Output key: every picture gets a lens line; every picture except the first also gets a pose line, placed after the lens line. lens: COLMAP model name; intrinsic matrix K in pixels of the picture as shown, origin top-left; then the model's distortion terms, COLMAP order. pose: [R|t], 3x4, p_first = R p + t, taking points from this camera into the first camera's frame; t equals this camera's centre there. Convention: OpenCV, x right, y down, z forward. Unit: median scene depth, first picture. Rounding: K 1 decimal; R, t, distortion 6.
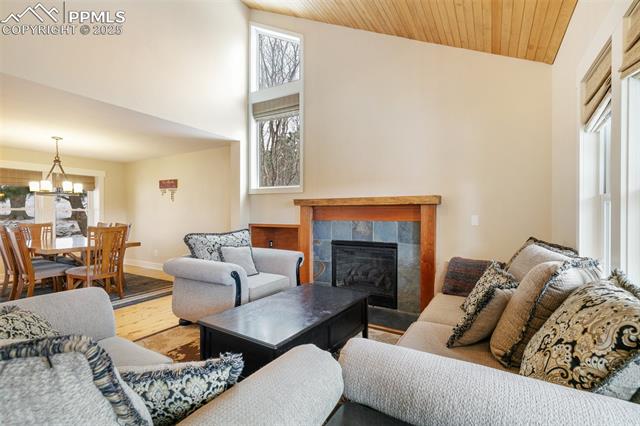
lens RADIAL K [[286.7, 0, 322.7], [0, 286.7, 214.5], [0, 0, 1]] dist [0.010749, -0.002557]
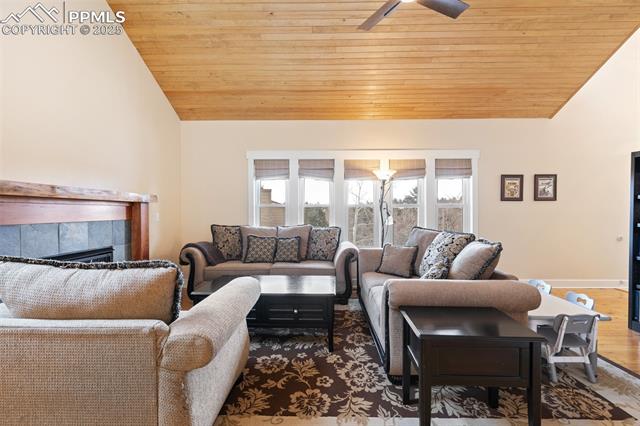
lens RADIAL K [[286.7, 0, 321.0], [0, 286.7, 212.2], [0, 0, 1]] dist [0.010749, -0.002557]
pose [[-0.486099, 0.001947, 0.873901, -0.800346], [0.007637, 0.999969, 0.002021, 0.001928], [-0.873870, 0.007657, -0.486099, 0.878682]]
